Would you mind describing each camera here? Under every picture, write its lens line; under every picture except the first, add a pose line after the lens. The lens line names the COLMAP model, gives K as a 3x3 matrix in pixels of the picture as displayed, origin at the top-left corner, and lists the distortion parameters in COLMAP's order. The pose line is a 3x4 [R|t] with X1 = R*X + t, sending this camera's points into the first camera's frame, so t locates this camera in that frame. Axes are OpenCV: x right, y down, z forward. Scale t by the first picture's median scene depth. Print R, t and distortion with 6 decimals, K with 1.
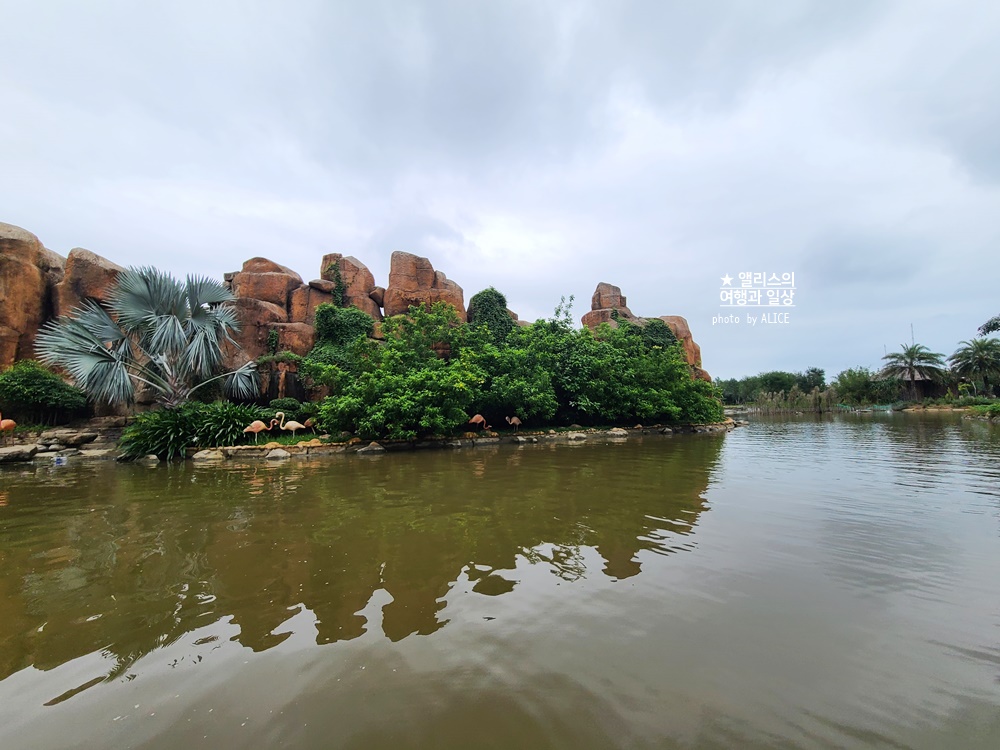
lens RADIAL K [[402.1, 0, 501.3], [0, 402.1, 383.4], [0, 0, 1]] dist [-0.007708, -0.000160]
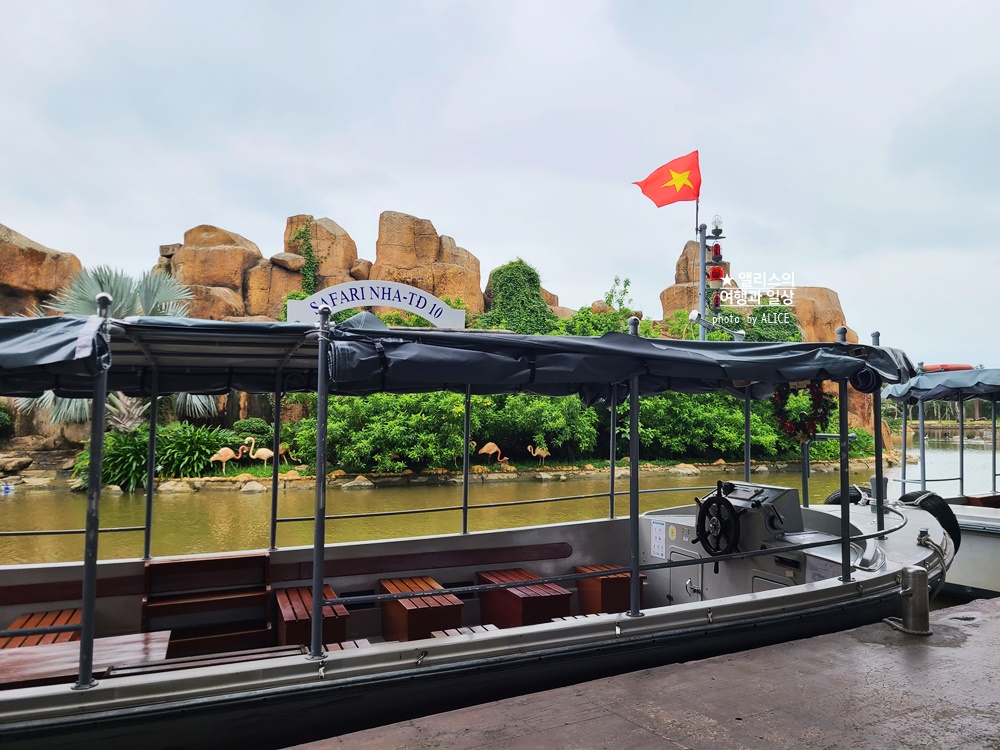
lens RADIAL K [[758.4, 0, 500.2], [0, 758.4, 381.1], [0, 0, 1]] dist [0.058818, -0.024071]
pose [[0.994593, 0.013511, -0.102967, 0.097486], [-0.011247, 0.999683, 0.022537, -0.065058], [0.103239, -0.021257, 0.994429, -0.391872]]
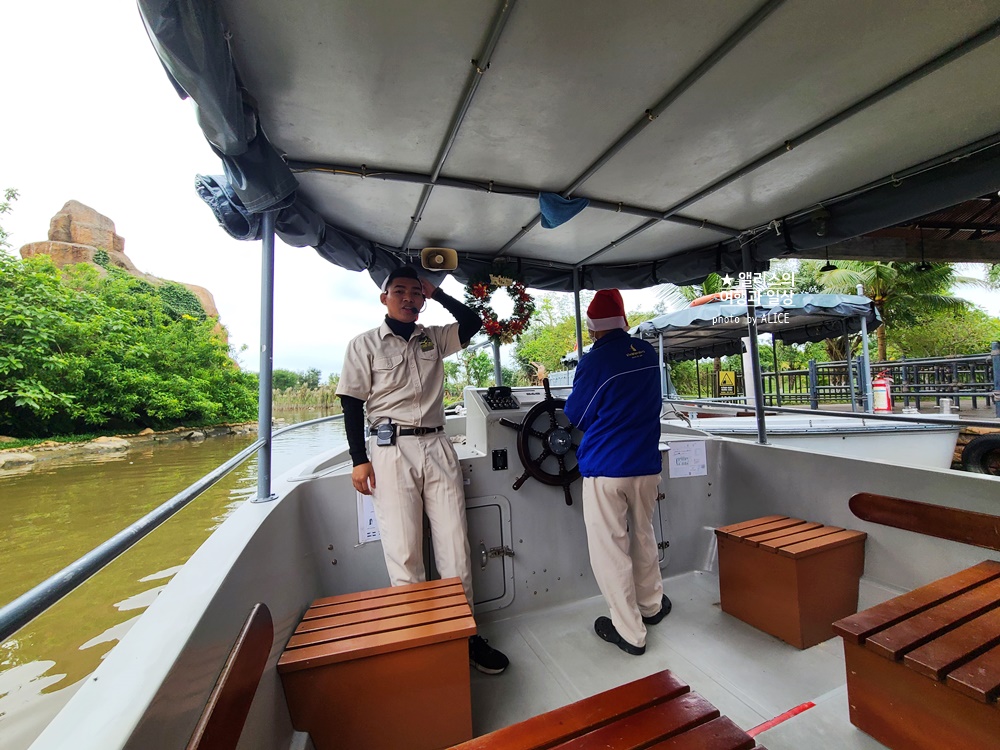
lens RADIAL K [[402.1, 0, 498.7], [0, 402.1, 375.6], [0, 0, 1]] dist [-0.007708, -0.000160]
pose [[0.437452, 0.052144, 0.897729, 0.000603], [-0.040653, 0.998443, -0.038184, 0.017232], [-0.898322, -0.019791, 0.438891, 0.207522]]
